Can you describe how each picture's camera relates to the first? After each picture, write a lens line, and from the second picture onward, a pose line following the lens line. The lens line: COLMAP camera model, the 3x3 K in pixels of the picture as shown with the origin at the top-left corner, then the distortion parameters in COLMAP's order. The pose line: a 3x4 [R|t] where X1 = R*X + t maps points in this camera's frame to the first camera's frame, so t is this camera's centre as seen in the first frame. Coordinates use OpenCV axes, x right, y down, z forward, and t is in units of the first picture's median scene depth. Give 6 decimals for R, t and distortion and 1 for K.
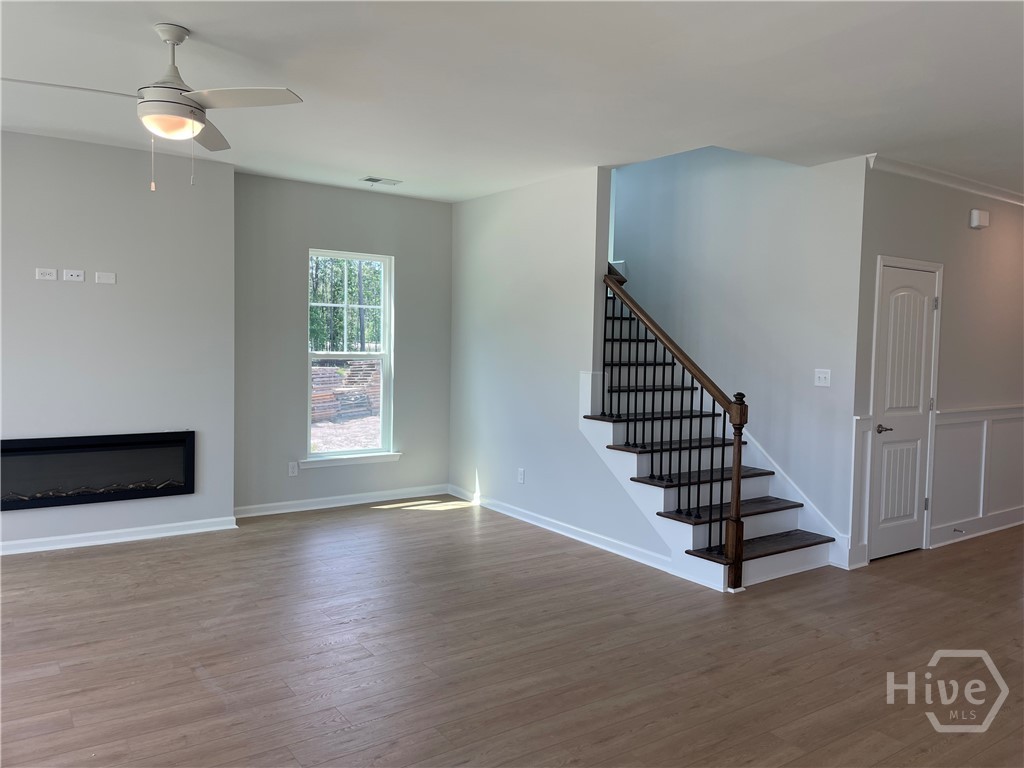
lens RADIAL K [[769.0, 0, 520.0], [0, 769.0, 378.9], [0, 0, 1]] dist [0.078334, -0.101278]
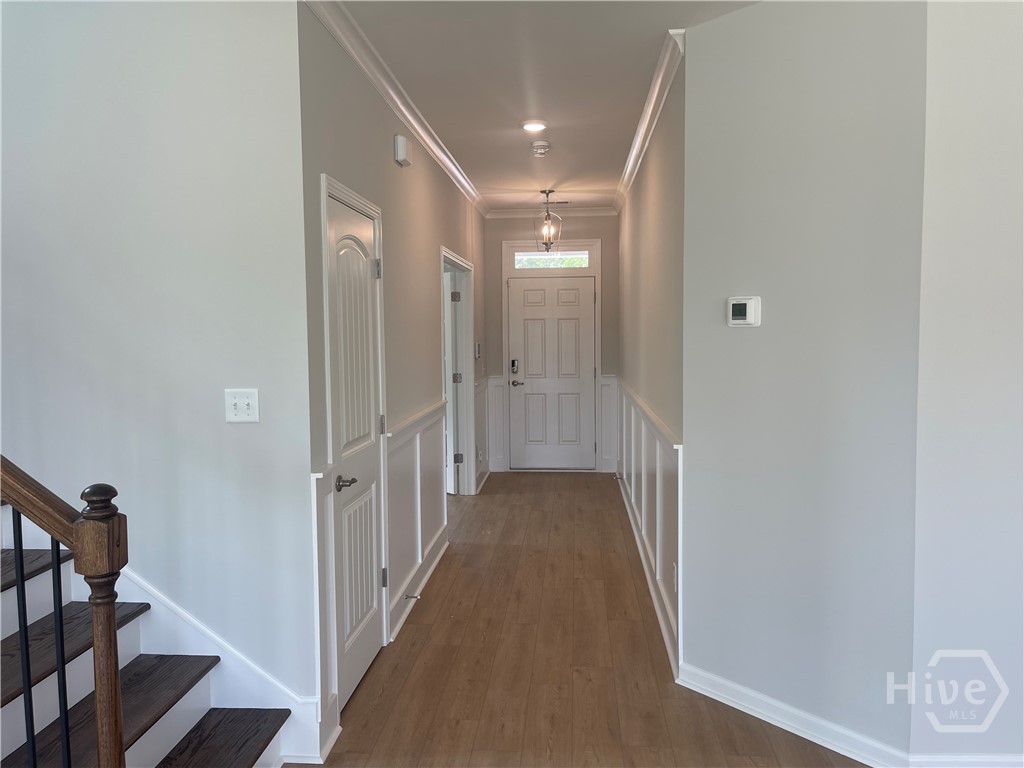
lens RADIAL K [[769.0, 0, 520.0], [0, 769.0, 378.9], [0, 0, 1]] dist [0.078334, -0.101278]
pose [[0.632261, -0.079333, 0.770683, 0.114512], [0.064100, 0.996690, 0.050012, -0.032373], [-0.772099, 0.017780, 0.635253, 0.536124]]
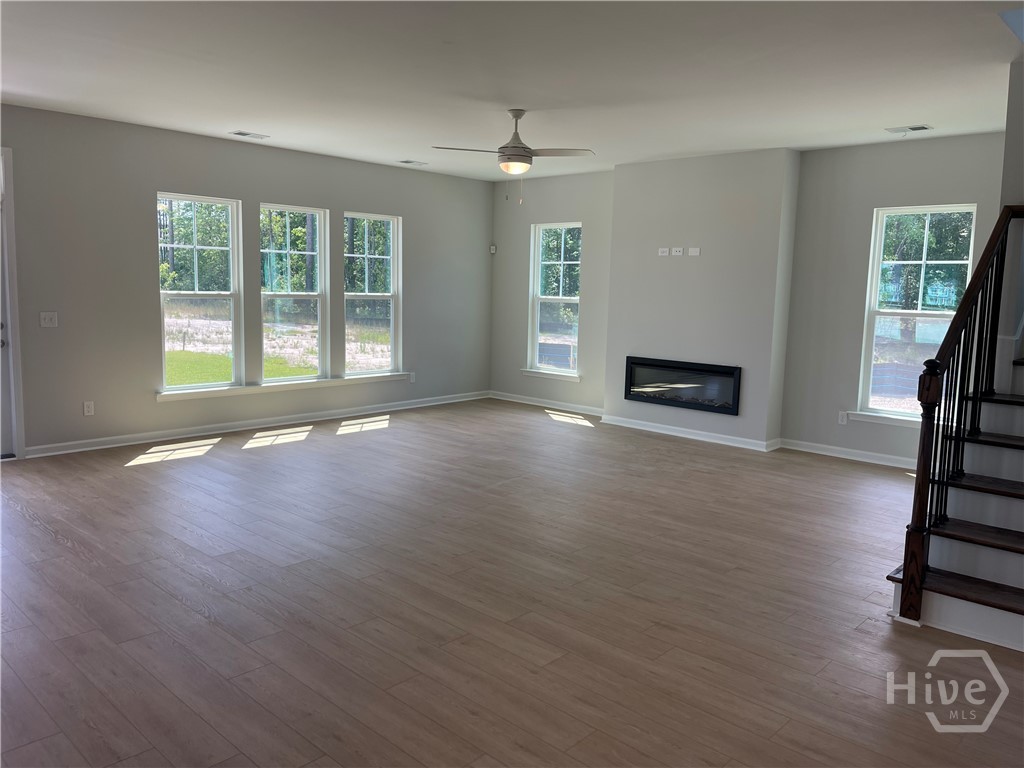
lens RADIAL K [[769.0, 0, 520.0], [0, 769.0, 378.9], [0, 0, 1]] dist [0.078334, -0.101278]
pose [[0.206581, 0.102449, -0.973051, 0.807267], [-0.072619, 0.993365, 0.089171, -0.001451], [0.975731, 0.052241, 0.212650, 0.404460]]
